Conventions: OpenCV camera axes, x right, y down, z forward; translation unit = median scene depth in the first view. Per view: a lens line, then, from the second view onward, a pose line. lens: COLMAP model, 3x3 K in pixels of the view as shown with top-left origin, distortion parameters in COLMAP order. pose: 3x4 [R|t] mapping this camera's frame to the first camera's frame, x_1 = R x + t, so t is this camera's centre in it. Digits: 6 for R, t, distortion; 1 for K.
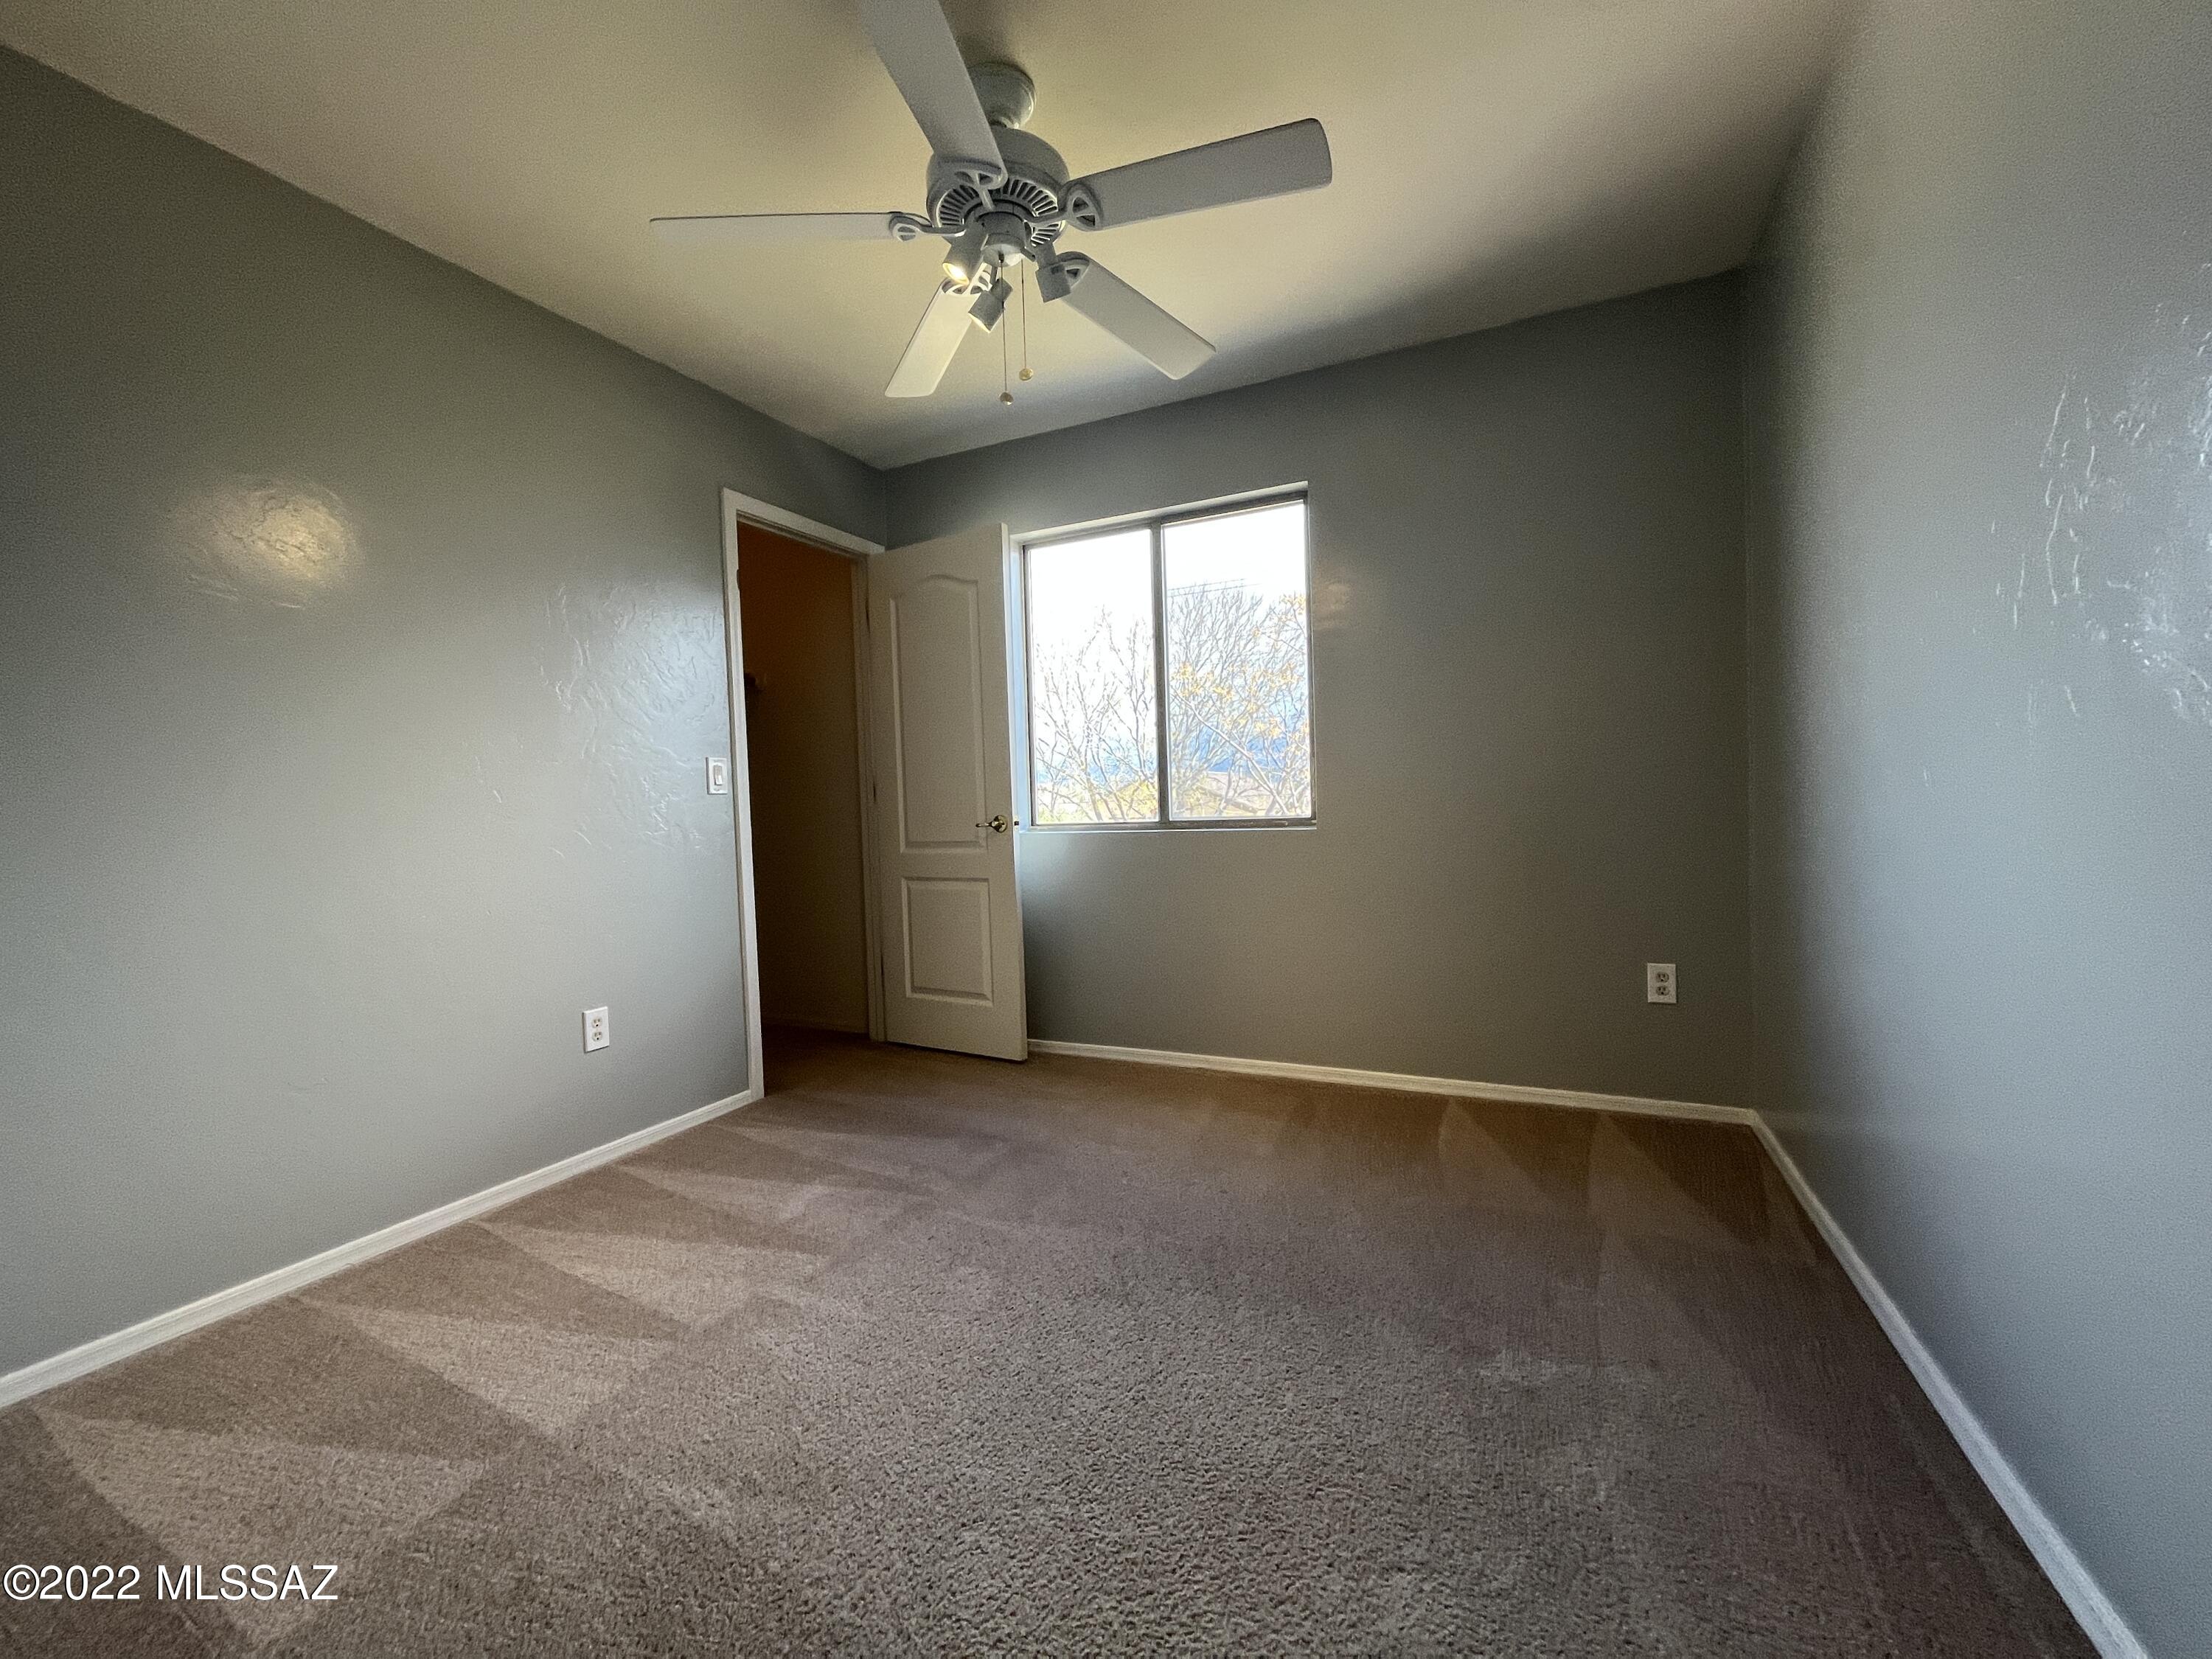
lens RADIAL K [[891.6, 0, 1099.4], [0, 891.6, 832.6], [0, 0, 1]] dist [-0.000802, -0.000119]
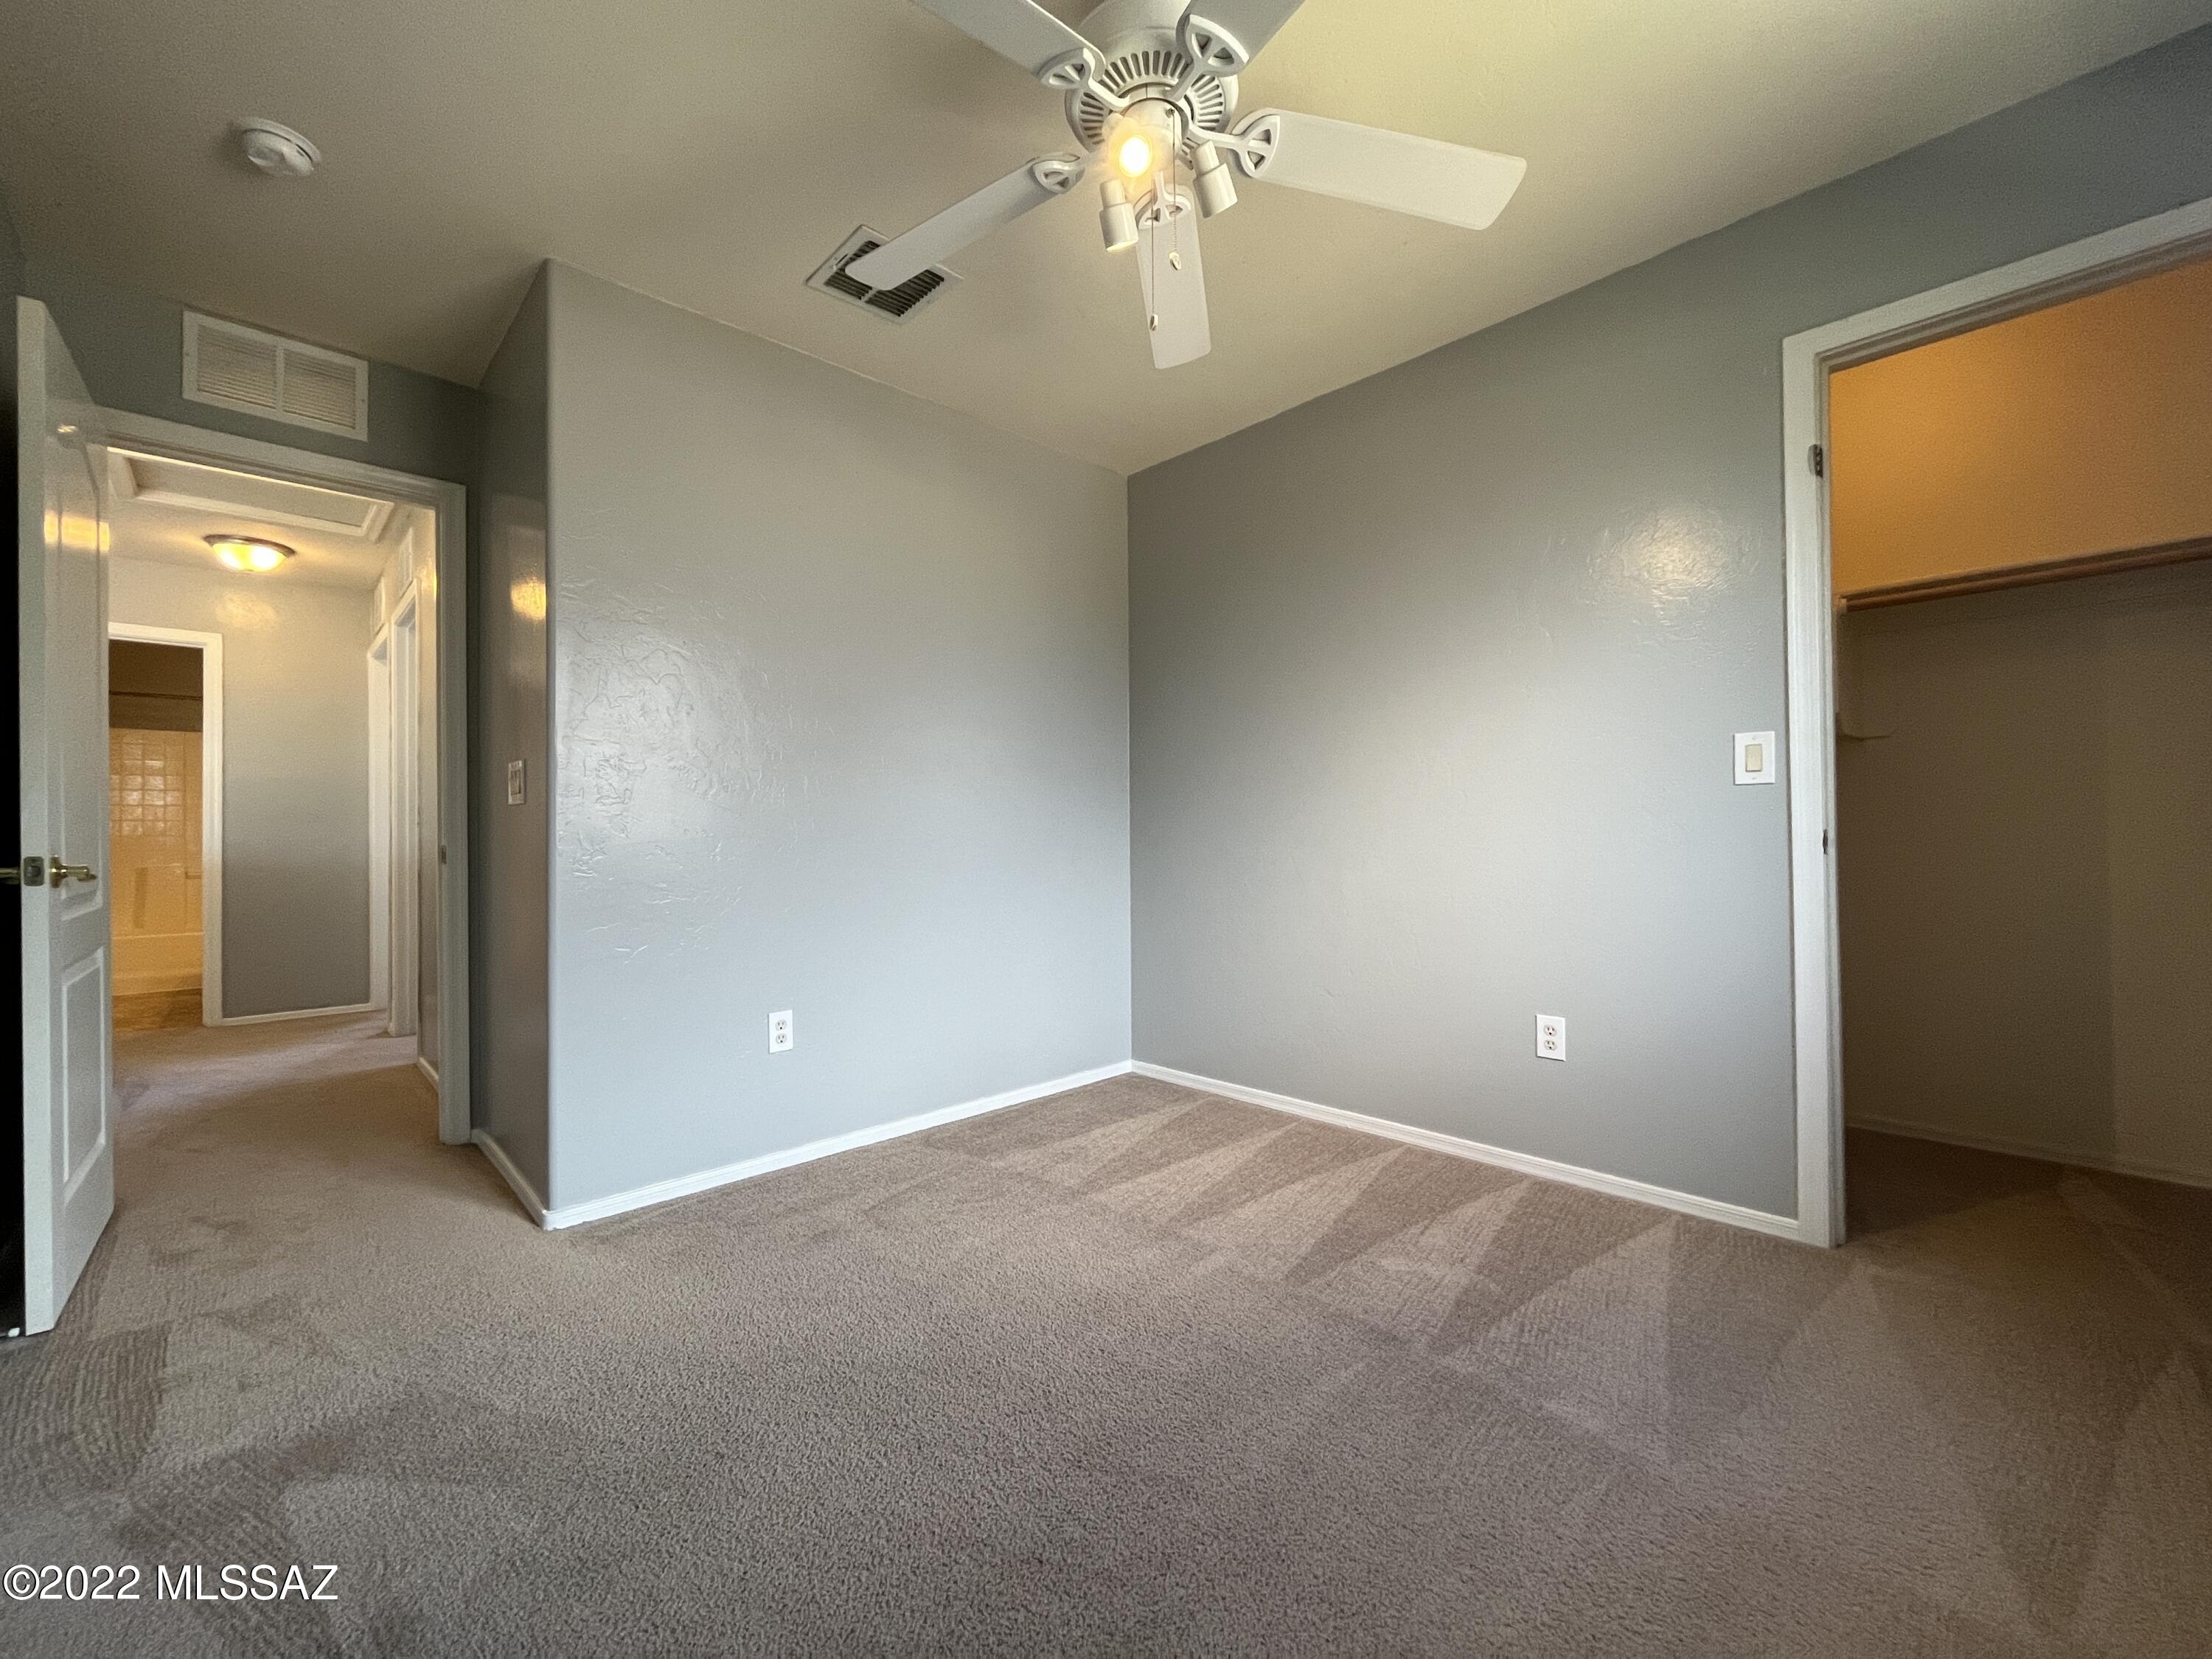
lens RADIAL K [[891.6, 0, 1099.4], [0, 891.6, 832.6], [0, 0, 1]] dist [-0.000802, -0.000119]
pose [[-0.356436, 0.031385, -0.933793, 0.532987], [-0.002371, 0.999402, 0.034495, -0.034242], [0.934317, 0.014509, -0.356148, 0.946938]]
